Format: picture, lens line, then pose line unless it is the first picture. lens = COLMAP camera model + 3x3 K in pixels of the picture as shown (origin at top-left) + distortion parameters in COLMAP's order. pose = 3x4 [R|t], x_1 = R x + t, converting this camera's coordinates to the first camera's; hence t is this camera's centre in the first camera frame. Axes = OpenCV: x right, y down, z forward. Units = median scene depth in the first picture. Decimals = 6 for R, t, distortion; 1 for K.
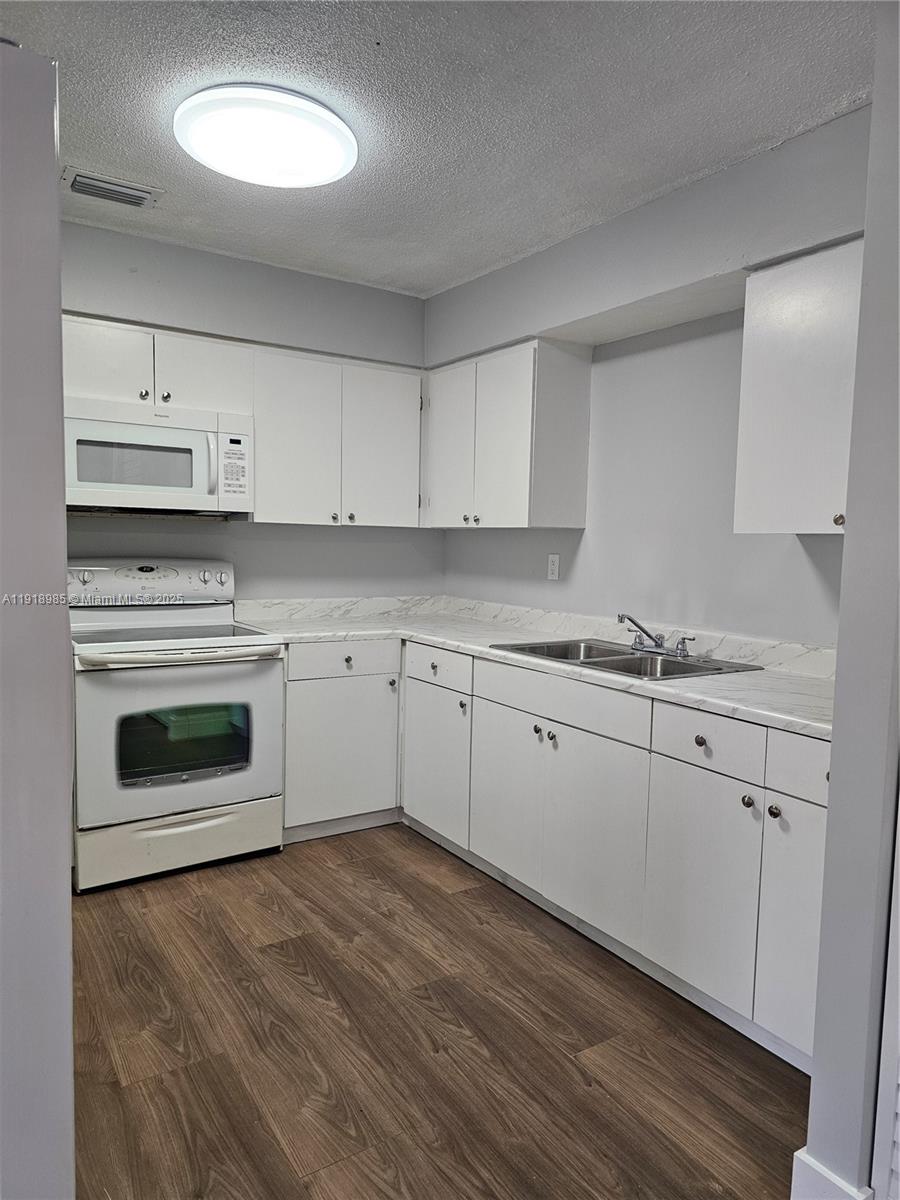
lens RADIAL K [[805.2, 0, 446.7], [0, 805.2, 602.4], [0, 0, 1]] dist [0.050313, -0.021586]
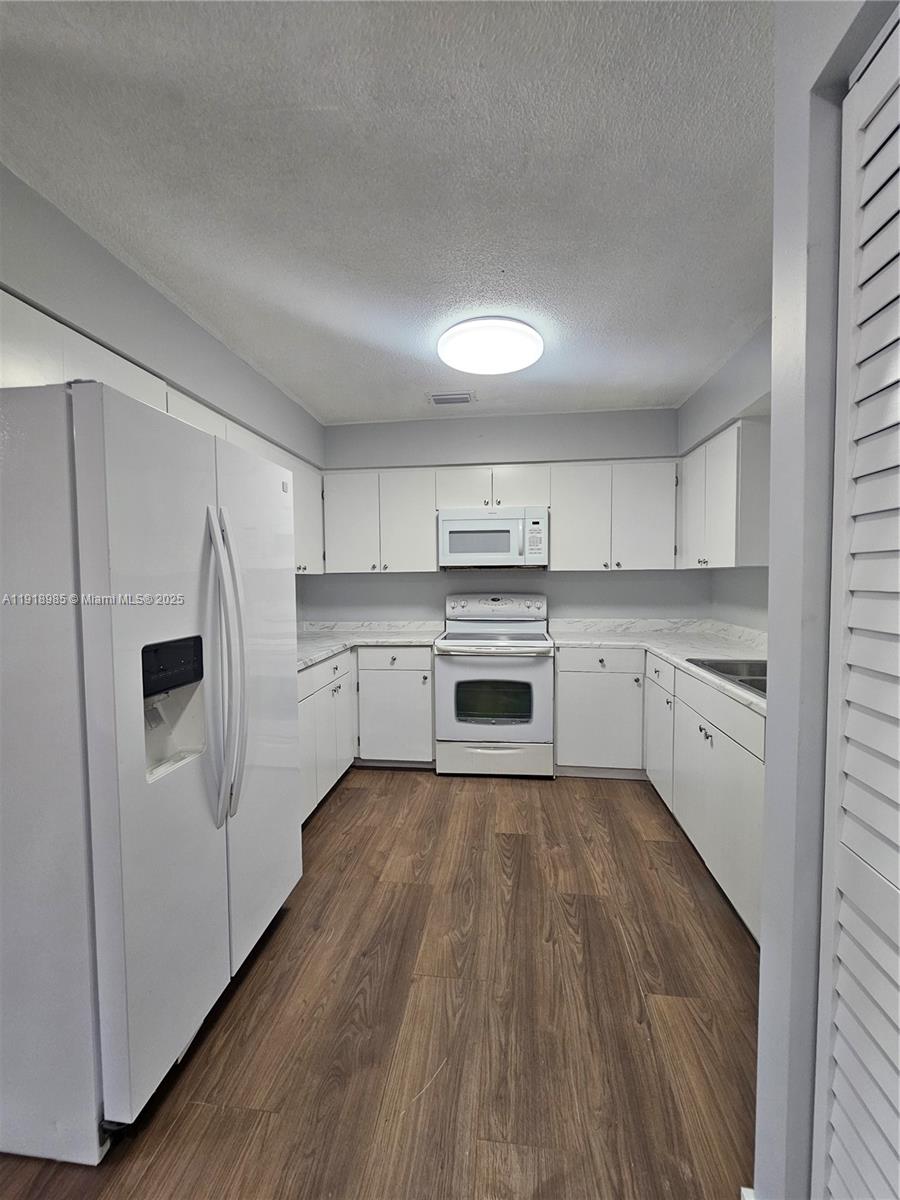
lens RADIAL K [[487.6, 0, 452.7], [0, 487.6, 595.7], [0, 0, 1]] dist [0.002199, 0.001265]
pose [[0.769441, -0.003092, -0.638711, 0.279422], [-0.027455, 0.998904, -0.037909, -0.008125], [0.638128, 0.046705, 0.768513, 0.149356]]
